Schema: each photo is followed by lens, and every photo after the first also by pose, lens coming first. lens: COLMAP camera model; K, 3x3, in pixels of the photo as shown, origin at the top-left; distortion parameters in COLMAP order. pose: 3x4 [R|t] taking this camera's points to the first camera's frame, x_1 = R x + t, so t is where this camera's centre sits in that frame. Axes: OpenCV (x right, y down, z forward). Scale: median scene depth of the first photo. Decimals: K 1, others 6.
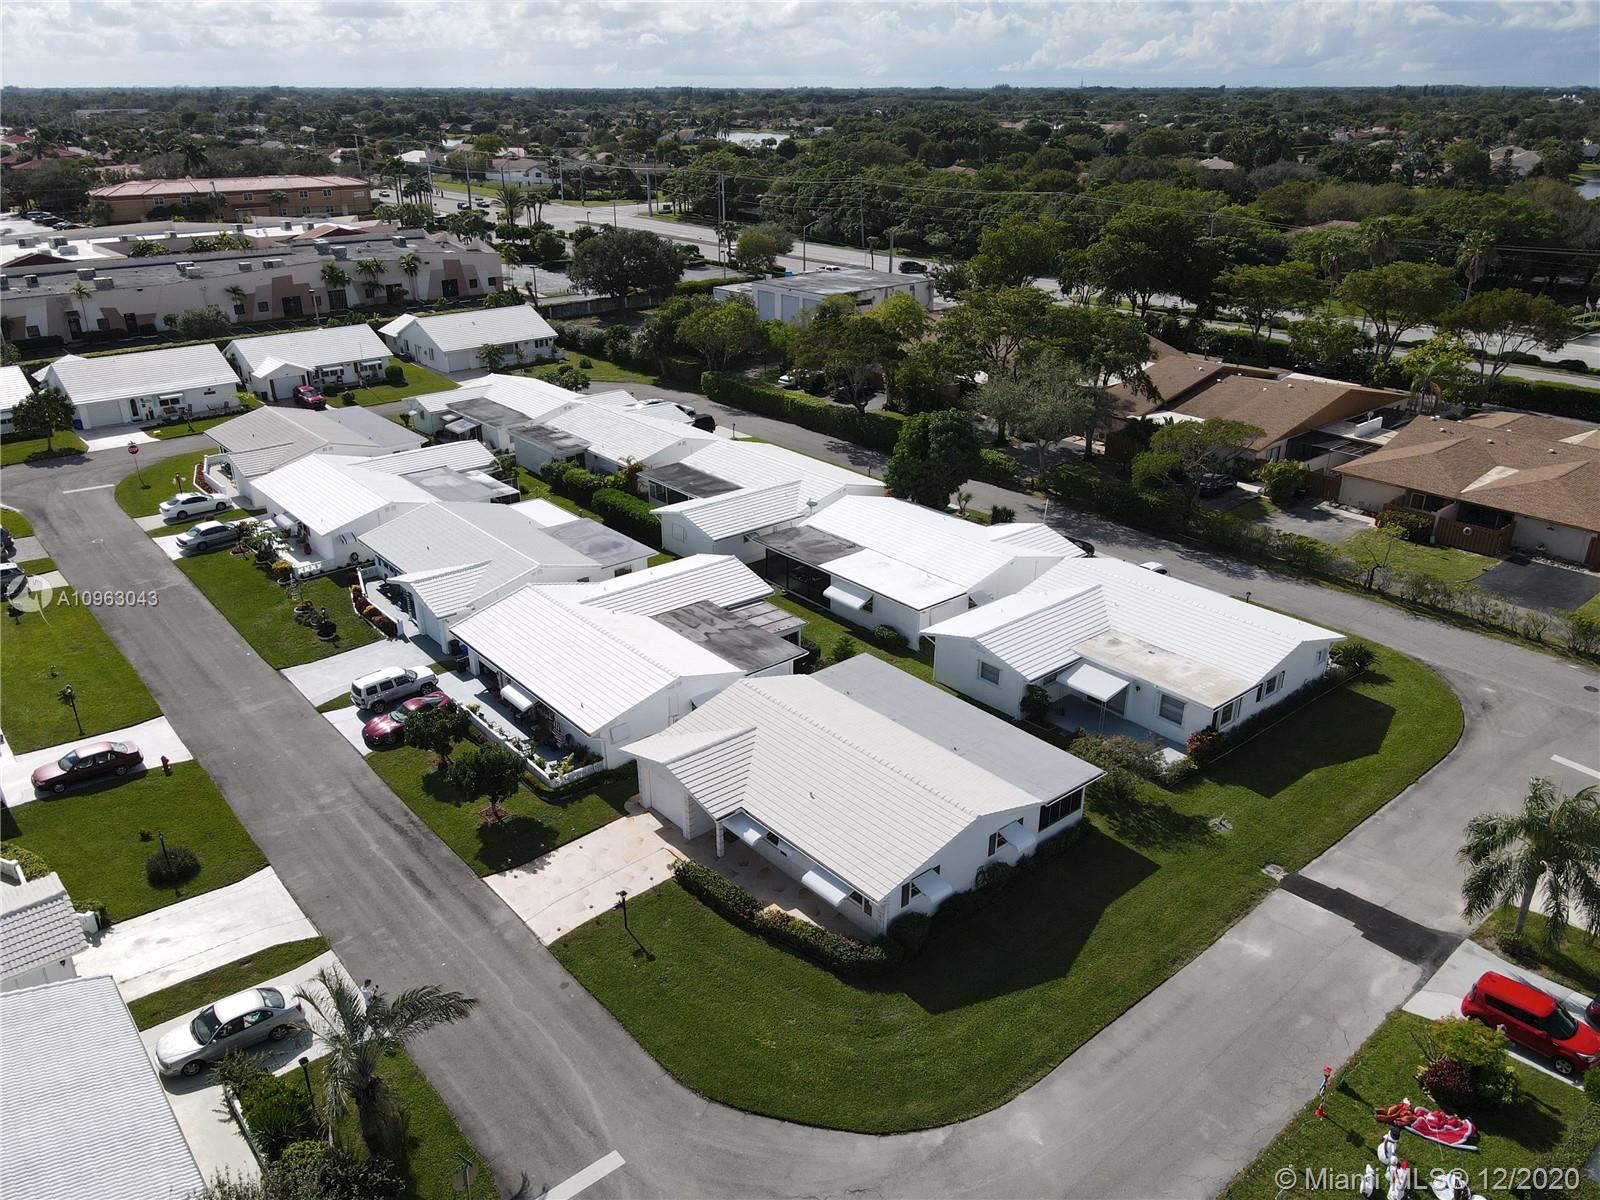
lens RADIAL K [[1166.9, 0, 802.8], [0, 1166.9, 631.6], [0, 0, 1]] dist [-0.005556, 0.021665]
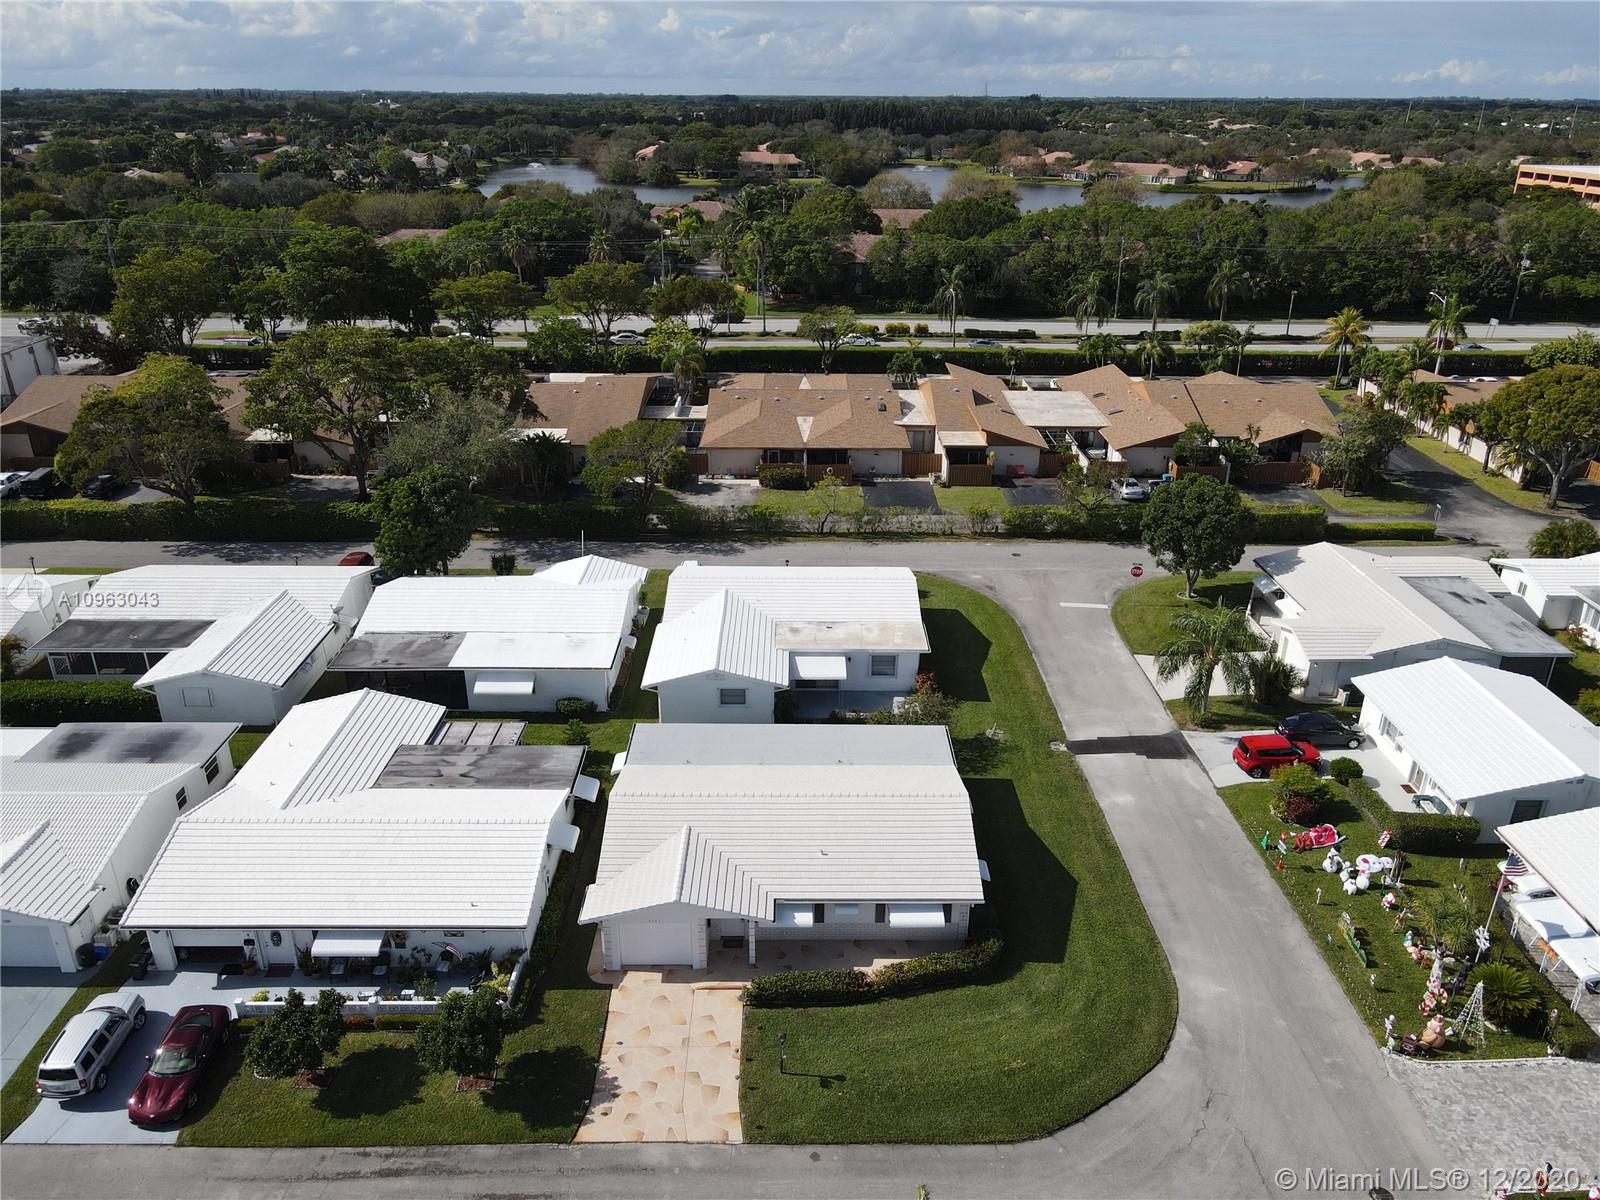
lens RADIAL K [[1170.4, 0, 803.0], [0, 1170.4, 618.4], [0, 0, 1]] dist [-0.001661, 0.021224]
pose [[0.643107, -0.307592, 0.701285, -0.511906], [0.316896, 0.940588, 0.121947, -0.137877], [-0.697131, 0.143809, 0.702373, 0.236624]]
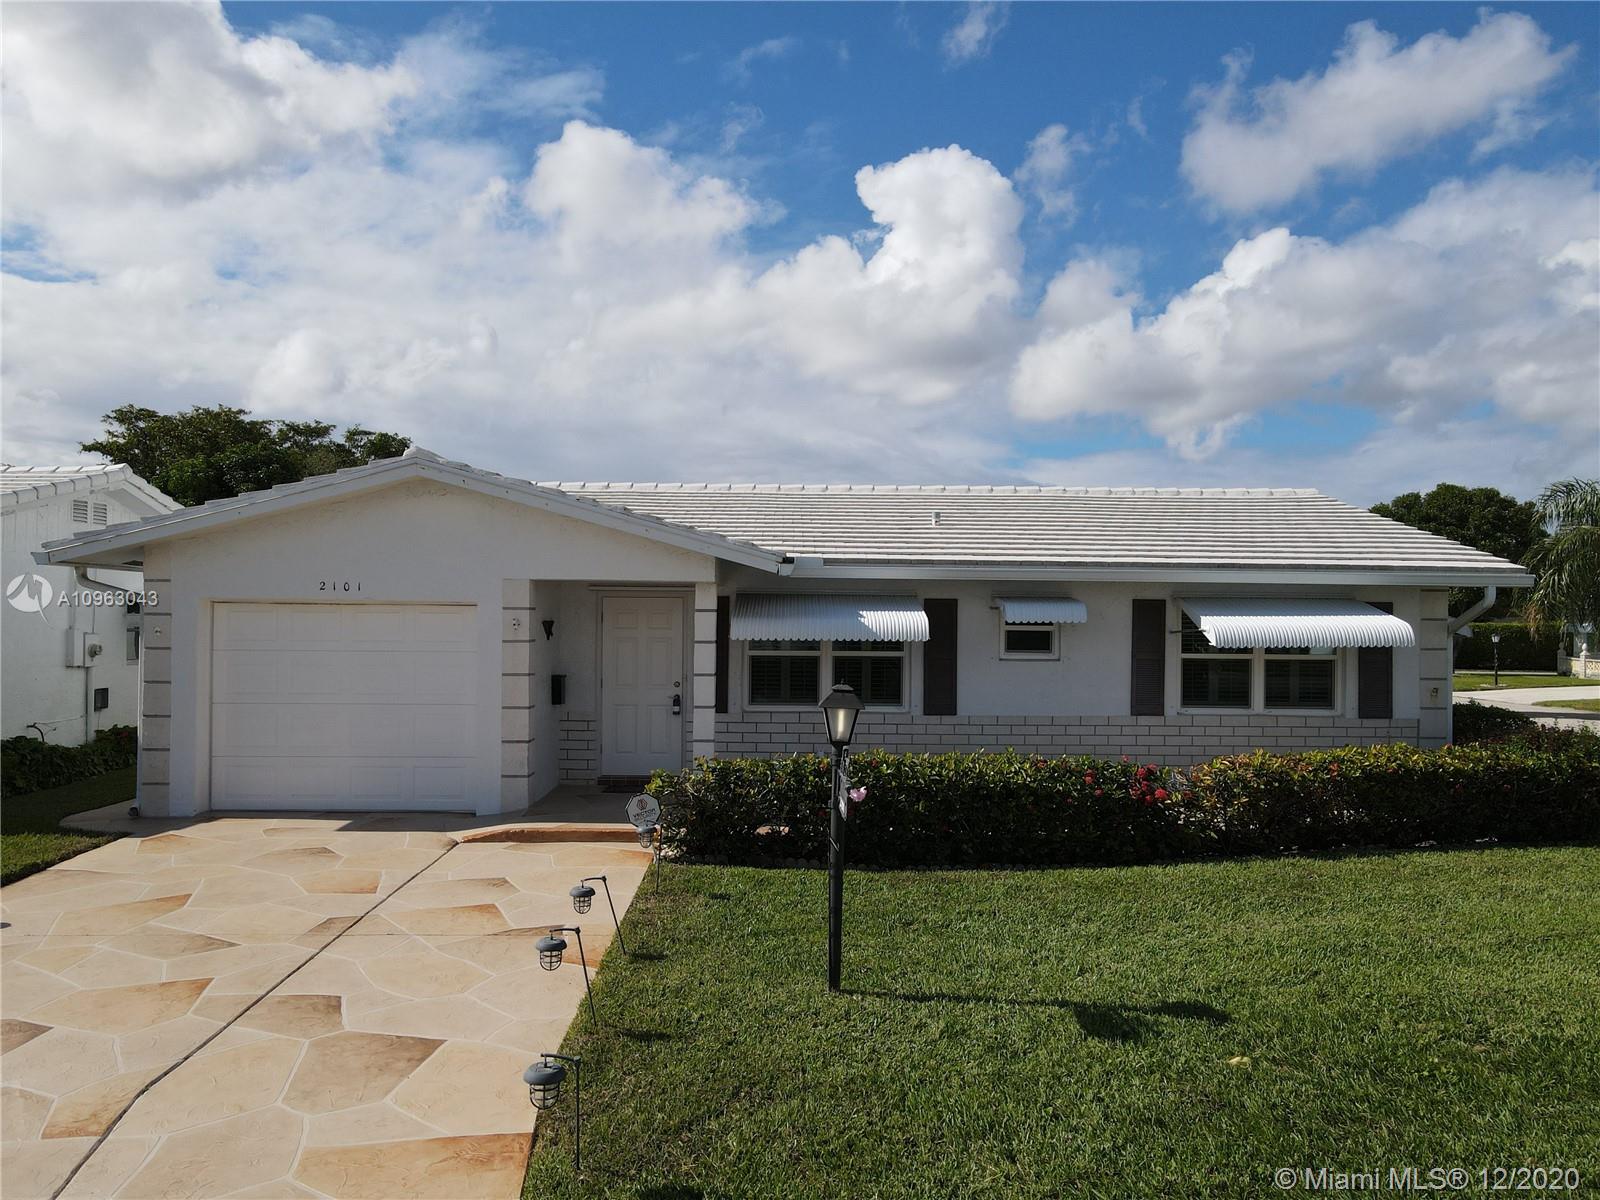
lens RADIAL K [[1170.4, 0, 803.0], [0, 1170.4, 618.4], [0, 0, 1]] dist [-0.001661, 0.021224]
pose [[0.642129, 0.012087, 0.766501, -0.207936], [0.313986, 0.908012, -0.277357, 0.193534], [-0.699345, 0.418769, 0.579266, 0.690596]]
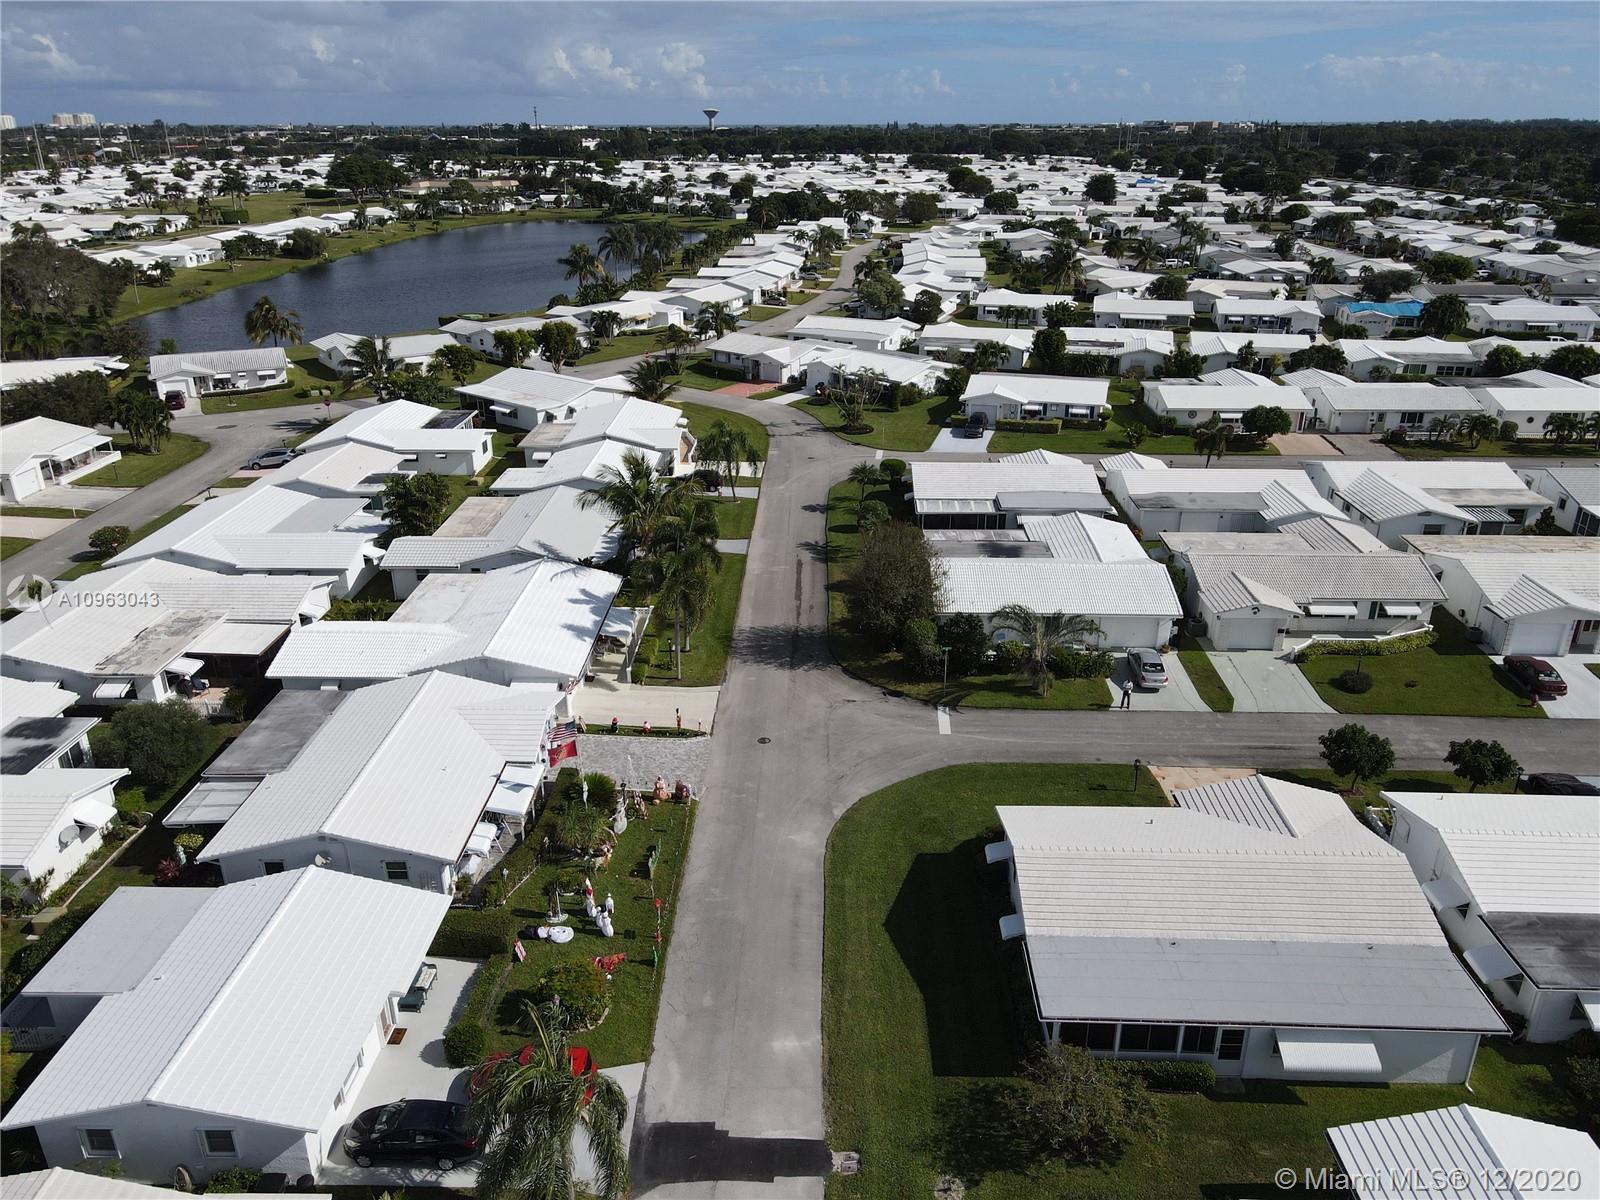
lens RADIAL K [[1166.9, 0, 802.8], [0, 1166.9, 631.6], [0, 0, 1]] dist [-0.005556, 0.021665]
pose [[-0.671530, 0.303506, -0.675967, 0.694181], [-0.303222, 0.719823, 0.624429, -0.428106], [0.676094, 0.624291, -0.391354, 0.883381]]
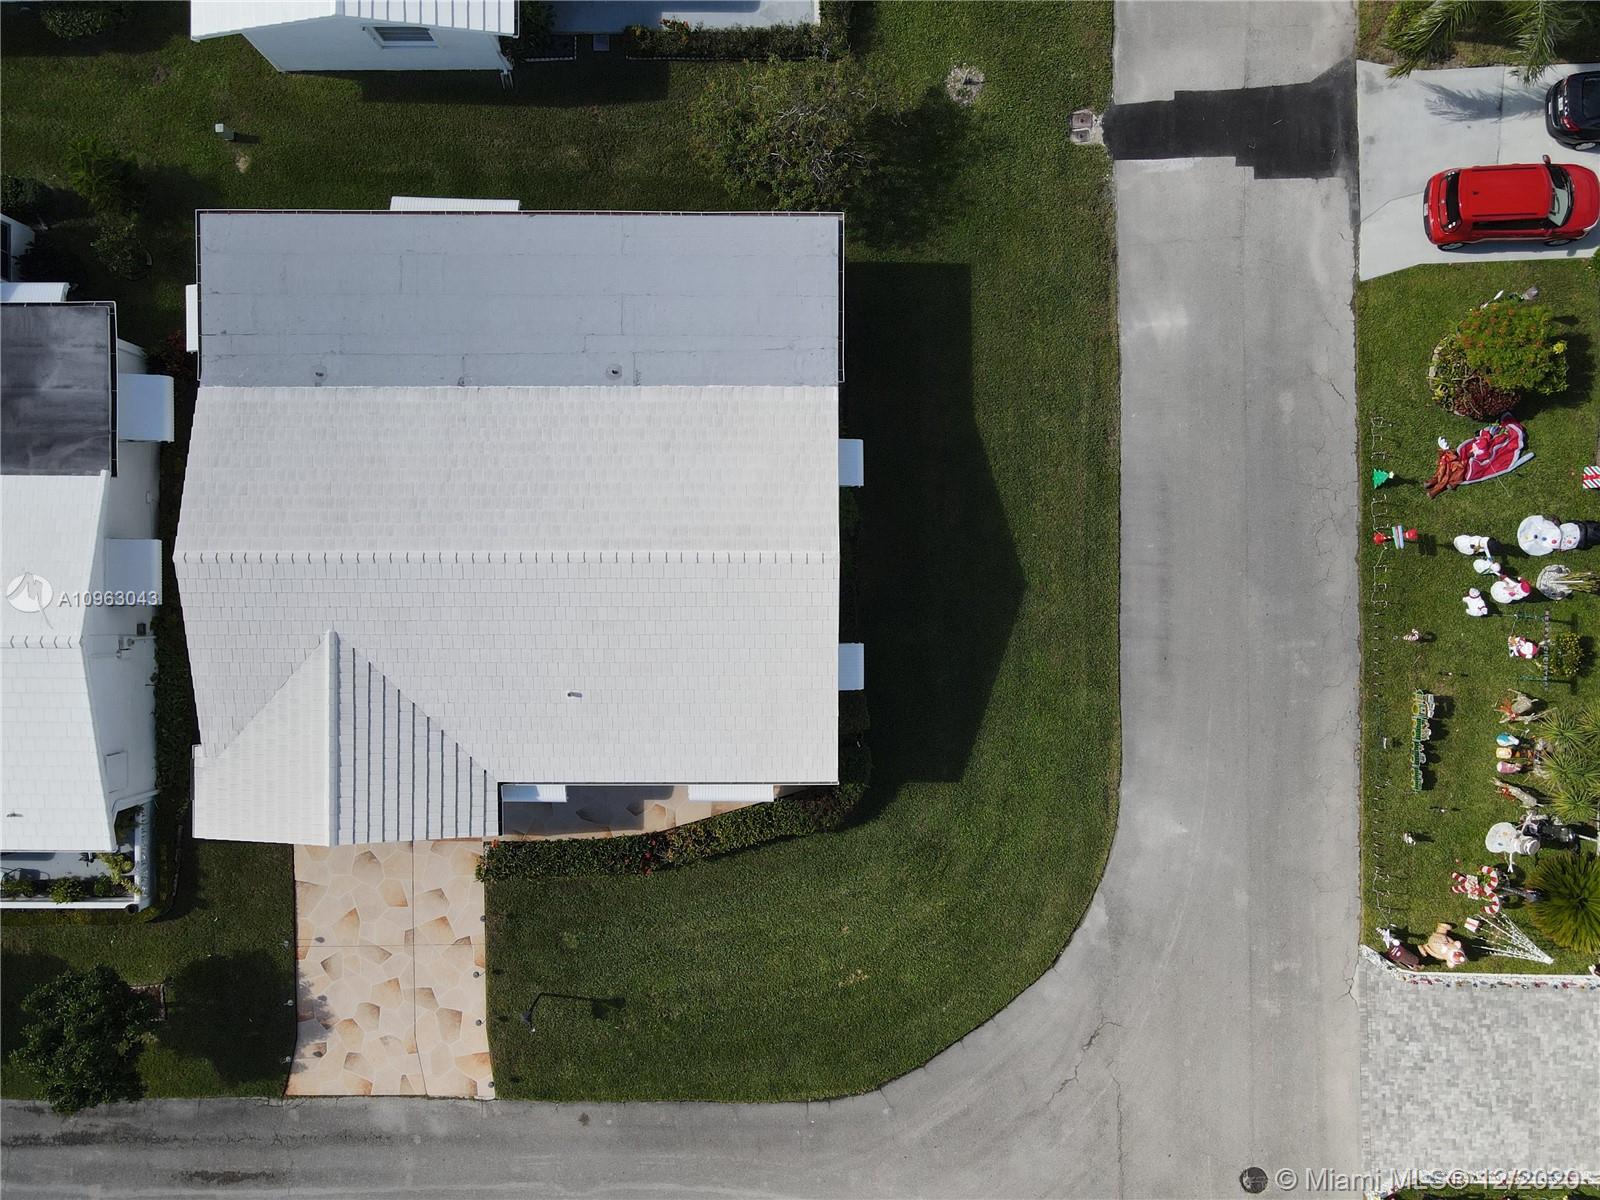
lens RADIAL K [[1170.4, 0, 803.0], [0, 1170.4, 618.4], [0, 0, 1]] dist [-0.001661, 0.021224]
pose [[0.647629, -0.761906, -0.008764, 0.091915], [0.327565, 0.268013, 0.906019, -0.285022], [-0.687952, -0.589634, 0.423146, 0.567935]]
